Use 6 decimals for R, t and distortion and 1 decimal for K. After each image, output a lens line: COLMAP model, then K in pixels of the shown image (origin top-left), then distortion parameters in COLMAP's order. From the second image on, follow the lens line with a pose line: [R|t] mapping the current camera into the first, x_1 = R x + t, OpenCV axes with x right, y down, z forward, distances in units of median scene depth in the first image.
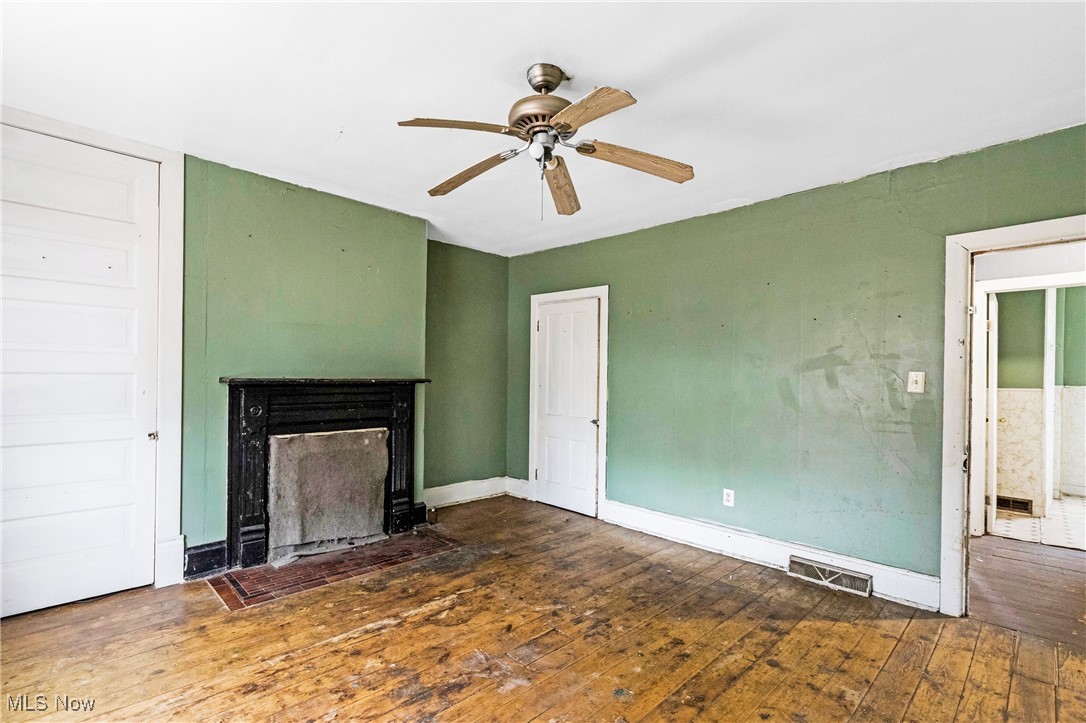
lens RADIAL K [[503.4, 0, 535.0], [0, 503.4, 368.5], [0, 0, 1]] dist [-0.001789, 0.001249]
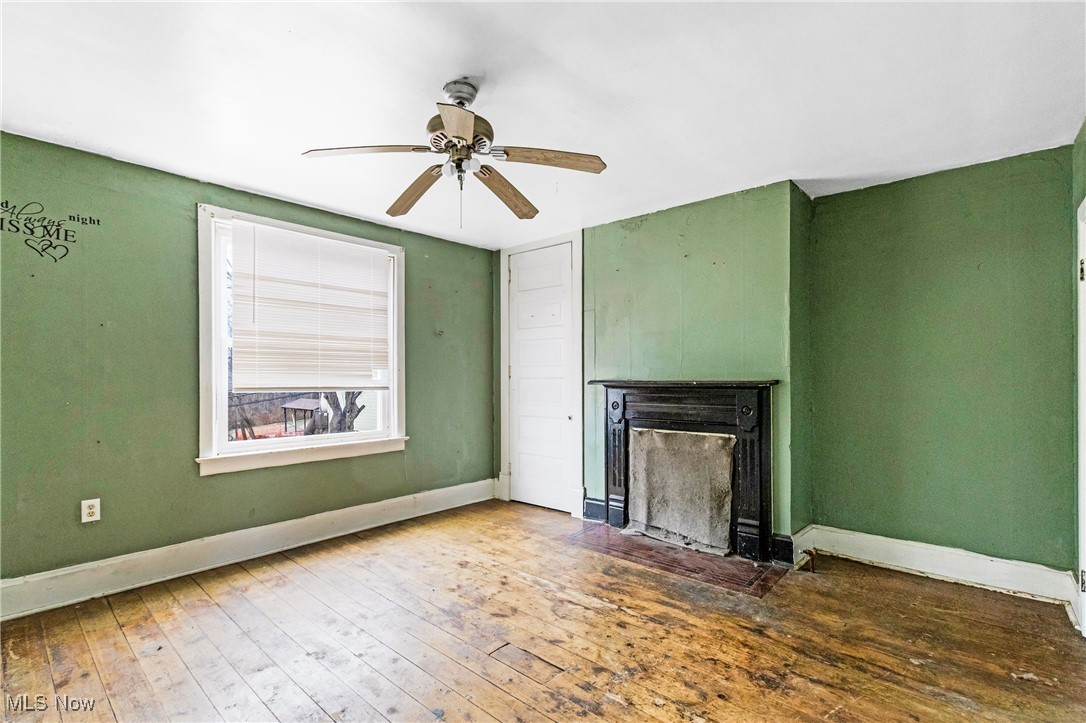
lens RADIAL K [[503.4, 0, 535.2], [0, 503.4, 369.7], [0, 0, 1]] dist [-0.001789, 0.001249]
pose [[0.057167, -0.028708, -0.997952, 0.685581], [0.015269, 0.999495, -0.027877, 0.023480], [0.998248, -0.013644, 0.057576, 0.691627]]
